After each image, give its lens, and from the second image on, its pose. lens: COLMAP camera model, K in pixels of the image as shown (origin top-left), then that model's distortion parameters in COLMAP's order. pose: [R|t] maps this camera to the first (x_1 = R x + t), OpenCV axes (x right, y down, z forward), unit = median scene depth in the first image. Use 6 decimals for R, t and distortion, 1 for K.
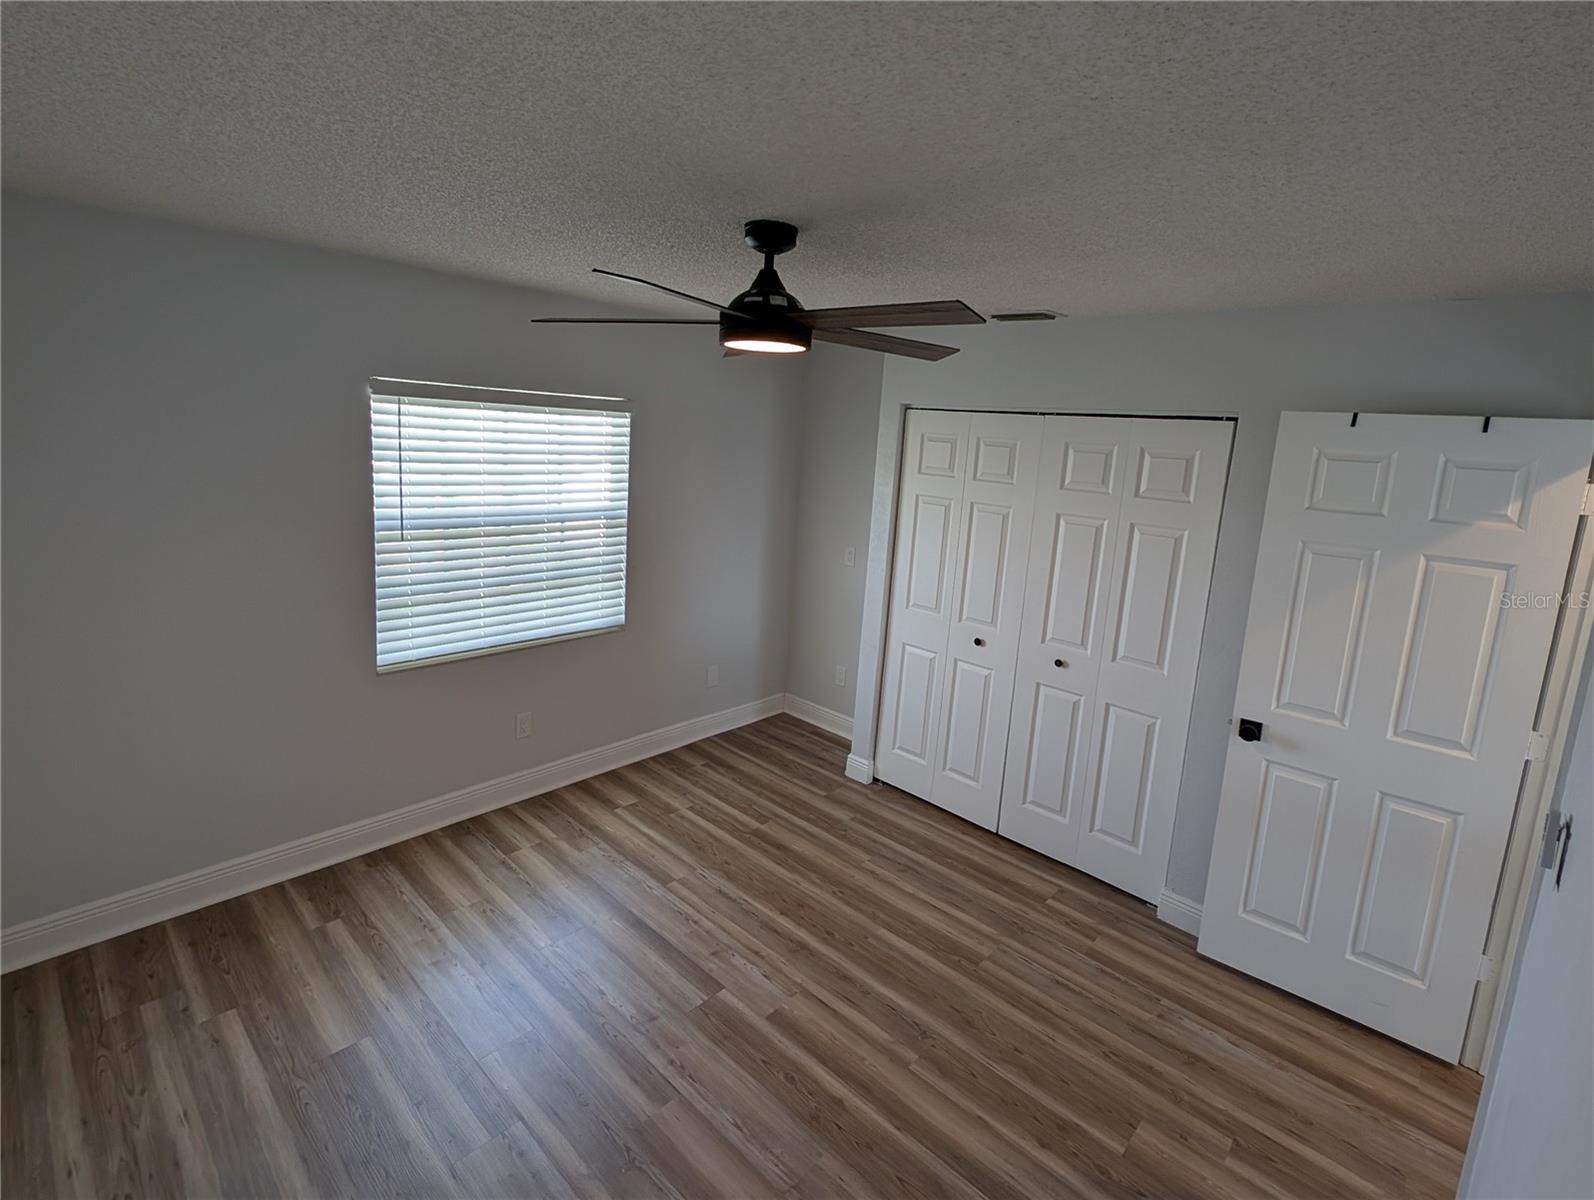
lens RADIAL K [[743.4, 0, 800.3], [0, 743.4, 596.6], [0, 0, 1]] dist [0.016194, -0.009089]
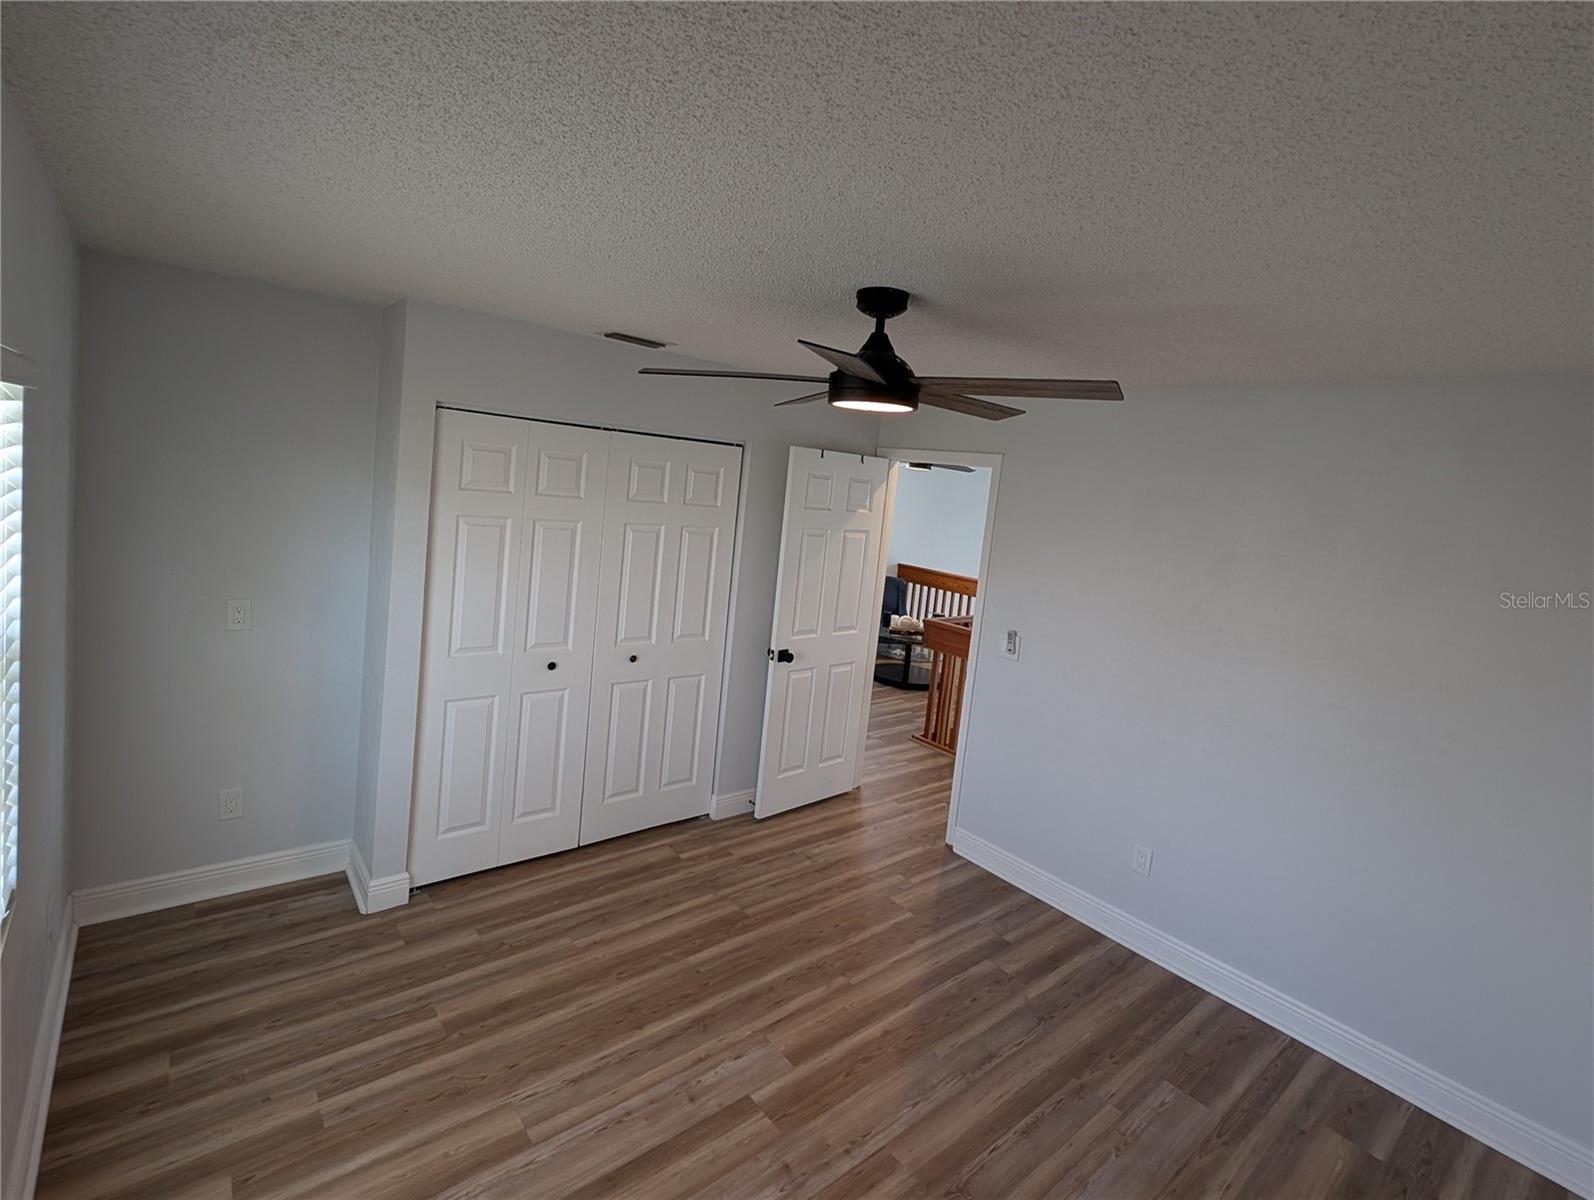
lens RADIAL K [[743.4, 0, 803.3], [0, 743.4, 594.8], [0, 0, 1]] dist [0.016194, -0.009089]
pose [[0.135469, -0.207504, 0.968809, -0.672608], [0.130979, 0.972991, 0.190085, -0.181145], [-0.982086, 0.101143, 0.158989, 0.583972]]
